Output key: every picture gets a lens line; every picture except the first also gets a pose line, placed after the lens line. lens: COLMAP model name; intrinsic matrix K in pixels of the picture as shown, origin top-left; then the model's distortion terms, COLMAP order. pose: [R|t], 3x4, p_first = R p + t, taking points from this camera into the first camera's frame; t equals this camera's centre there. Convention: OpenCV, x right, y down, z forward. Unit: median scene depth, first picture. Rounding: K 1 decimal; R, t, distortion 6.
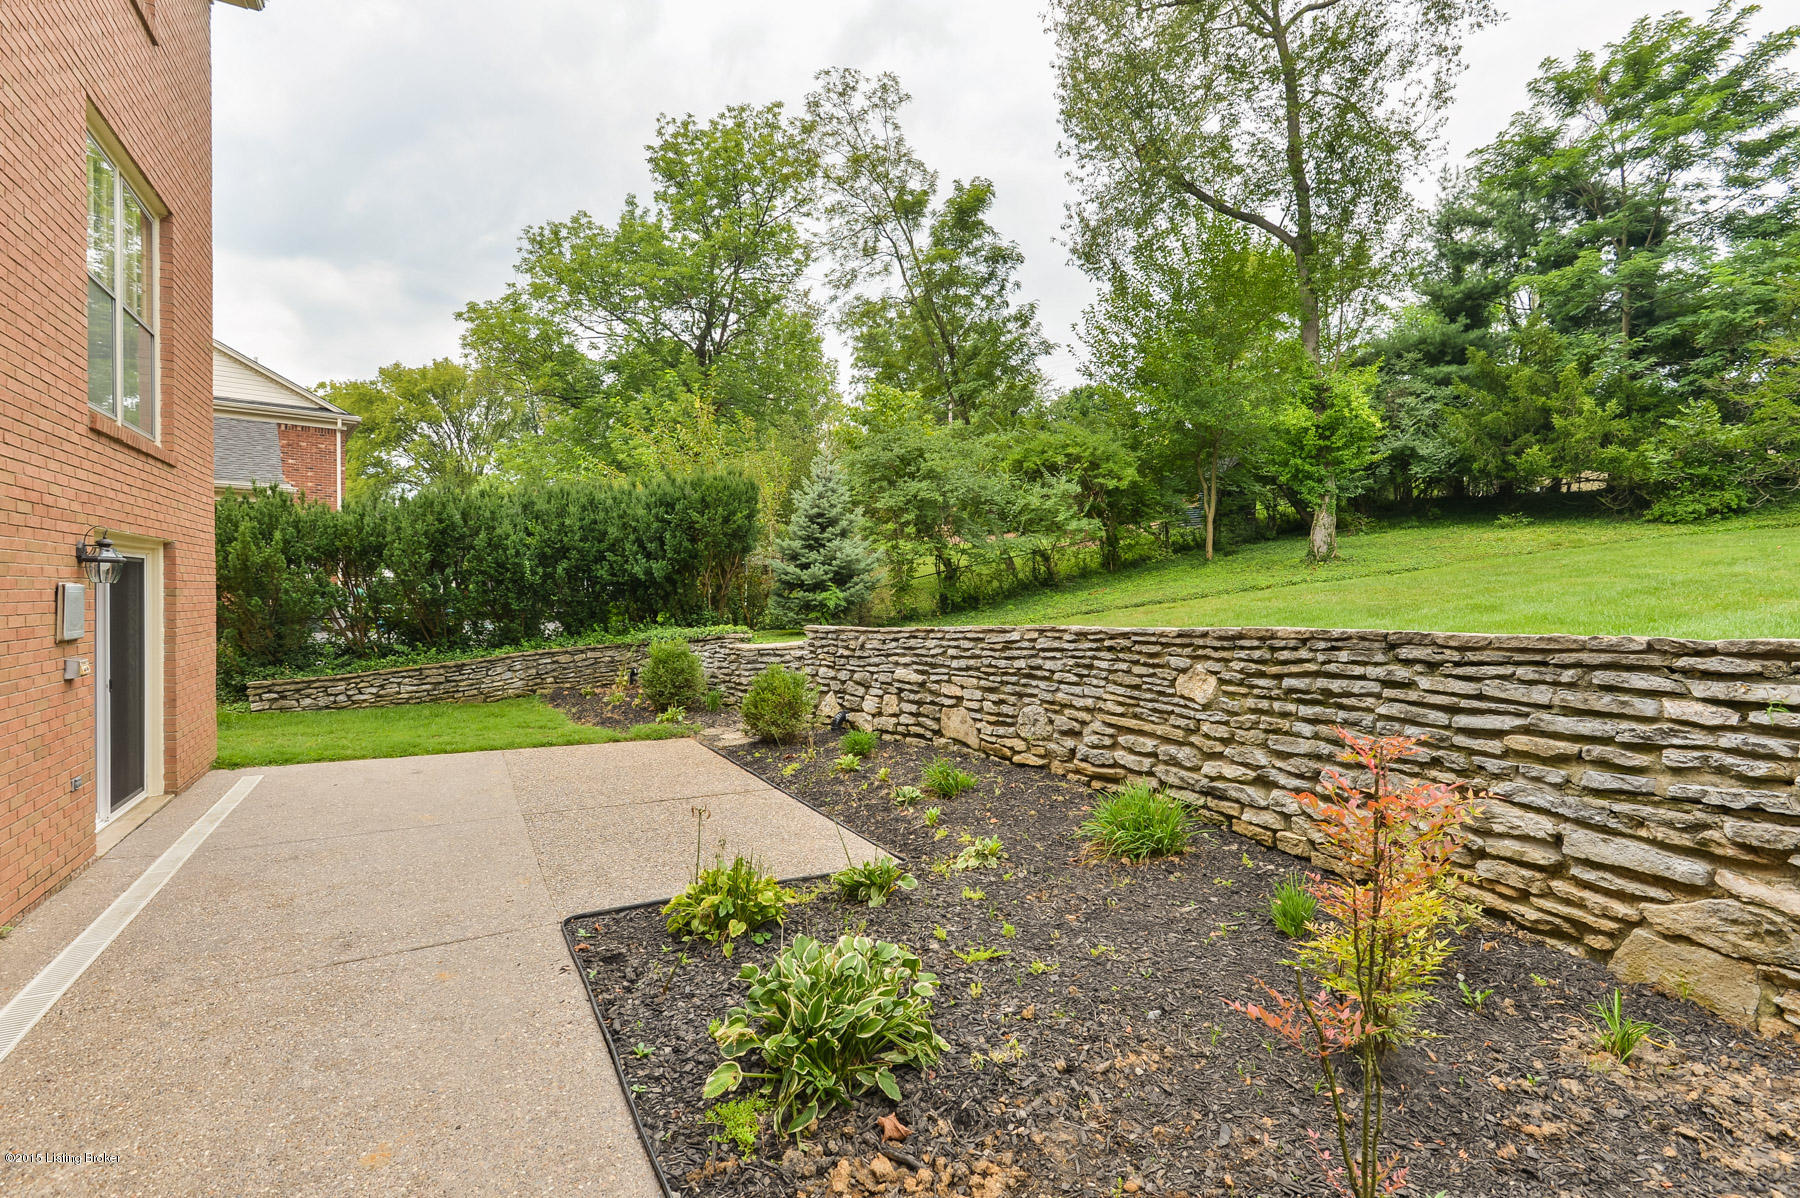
lens RADIAL K [[826.6, 0, 899.2], [0, 826.6, 596.9], [0, 0, 1]] dist [-0.003235, -0.000542]
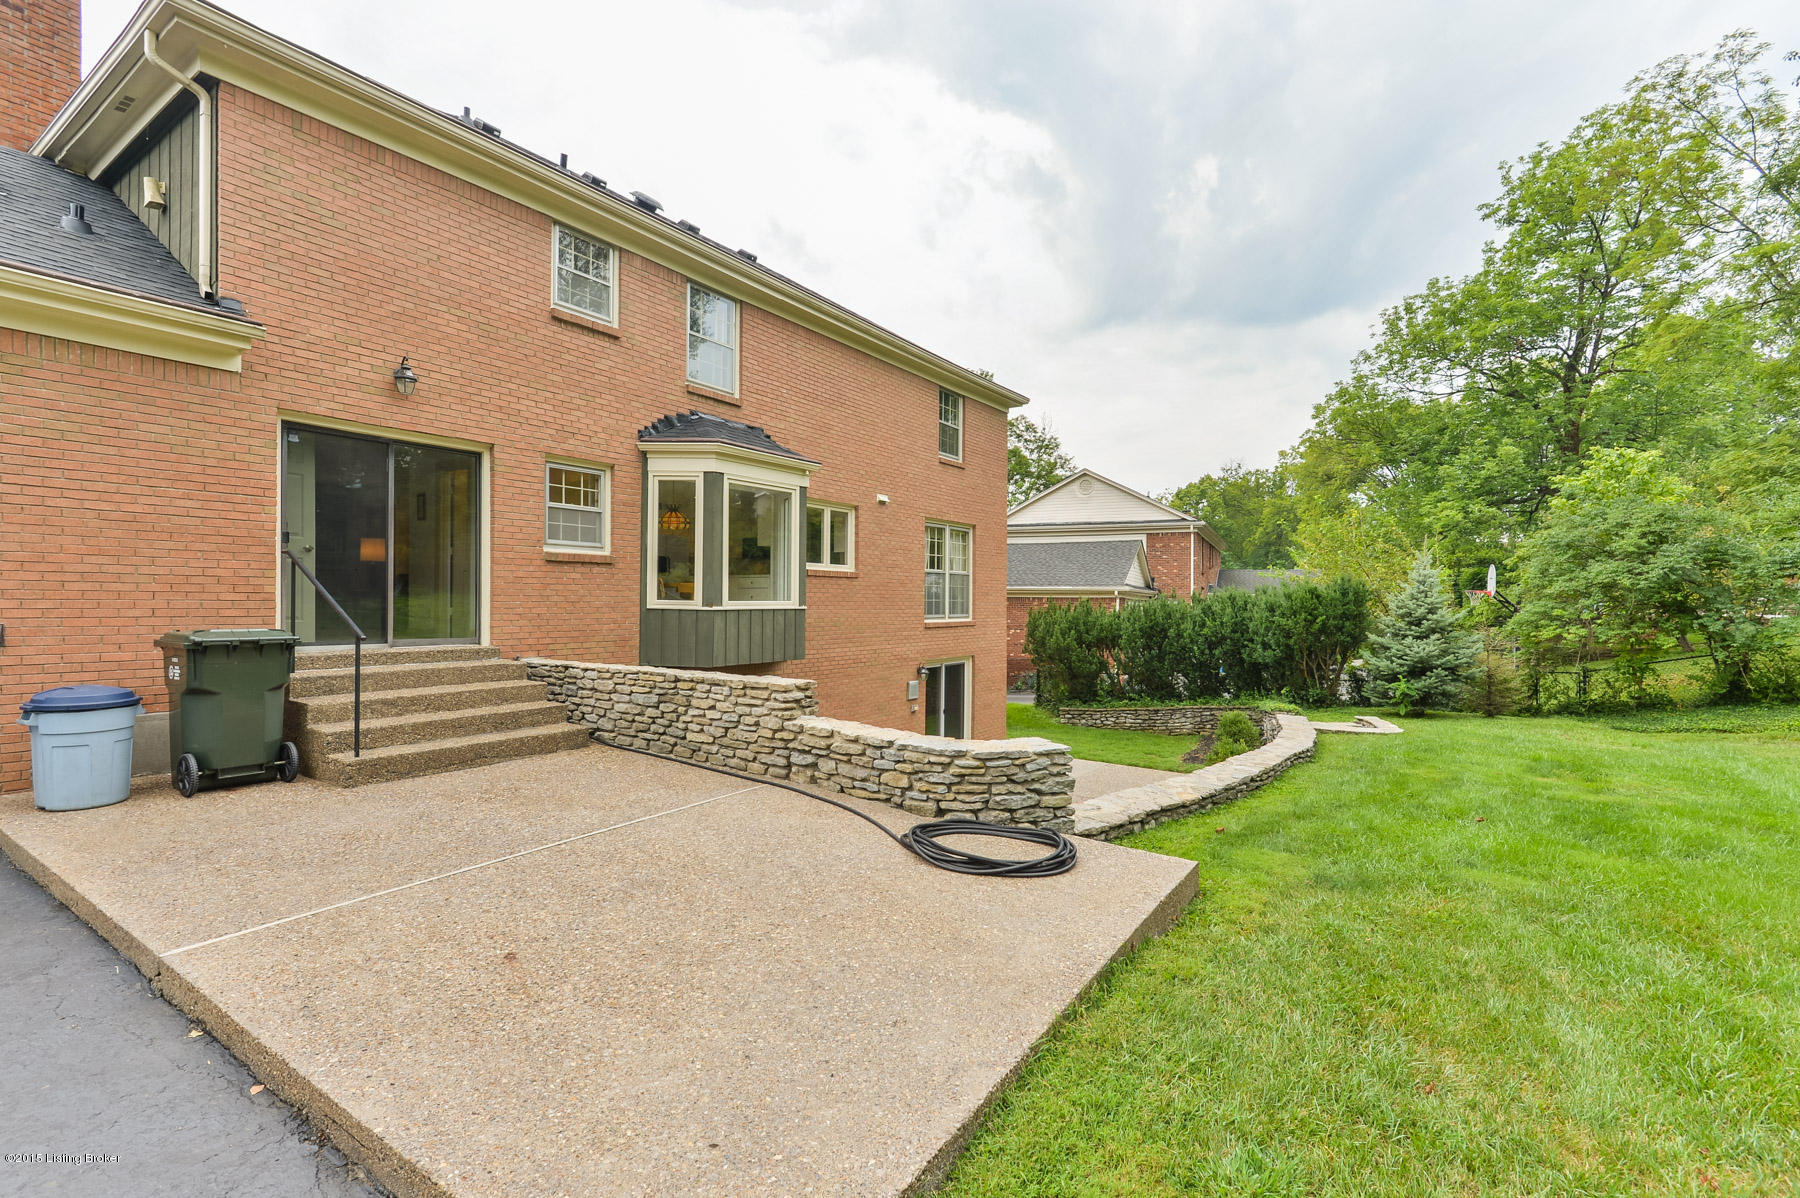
lens RADIAL K [[826.6, 0, 897.6], [0, 826.6, 601.8], [0, 0, 1]] dist [-0.003235, -0.000542]
pose [[0.449152, -0.004229, -0.893445, 0.642511], [-0.008267, 0.999926, -0.008890, -0.103887], [0.893417, 0.011379, 0.449084, -0.171910]]
